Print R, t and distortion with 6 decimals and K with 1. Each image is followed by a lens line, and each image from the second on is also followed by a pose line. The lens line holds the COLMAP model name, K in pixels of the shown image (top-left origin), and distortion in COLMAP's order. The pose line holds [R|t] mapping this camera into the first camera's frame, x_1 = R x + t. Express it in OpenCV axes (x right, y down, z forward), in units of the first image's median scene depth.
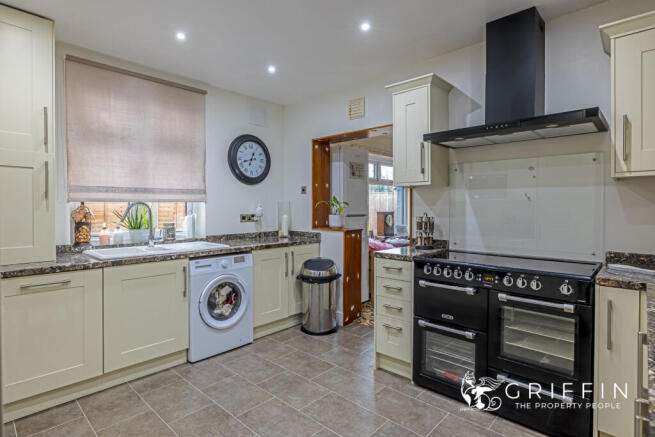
lens RADIAL K [[340.3, 0, 324.2], [0, 340.3, 217.2], [0, 0, 1]] dist [-0.004005, -0.000247]
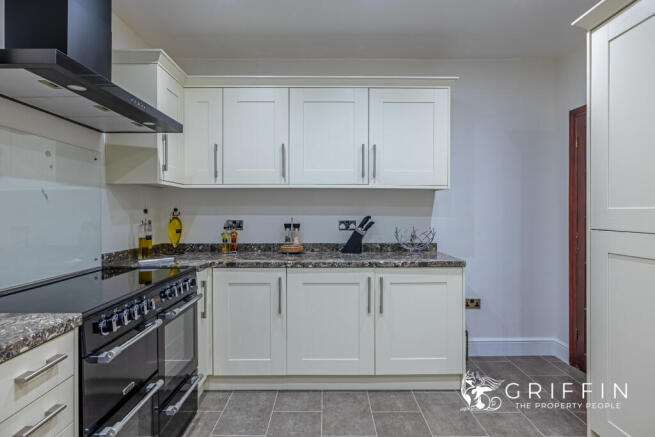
lens RADIAL K [[341.6, 0, 327.2], [0, 341.6, 212.3], [0, 0, 1]] dist [-0.001310, 0.000011]
pose [[-0.694724, 0.002395, 0.719272, -0.230905], [0.025305, 0.999457, 0.021114, -0.017616], [-0.718831, 0.032870, -0.694407, 0.828456]]
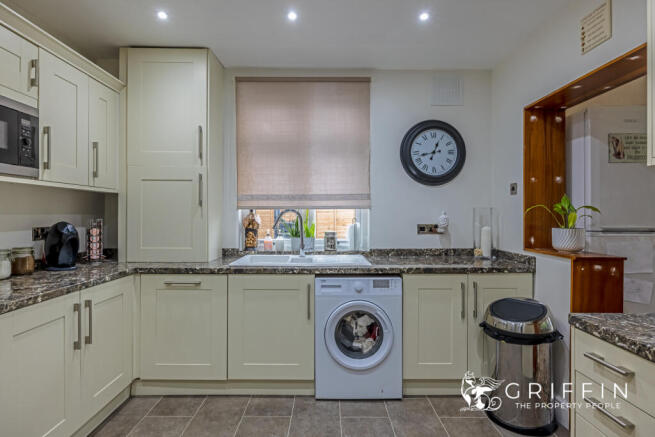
lens RADIAL K [[340.3, 0, 324.2], [0, 340.3, 217.2], [0, 0, 1]] dist [-0.004005, -0.000247]
pose [[0.688339, 0.006554, -0.725360, 0.209502], [-0.023733, 0.999627, -0.013490, -0.010512], [0.725001, 0.026501, 0.688238, 0.377284]]
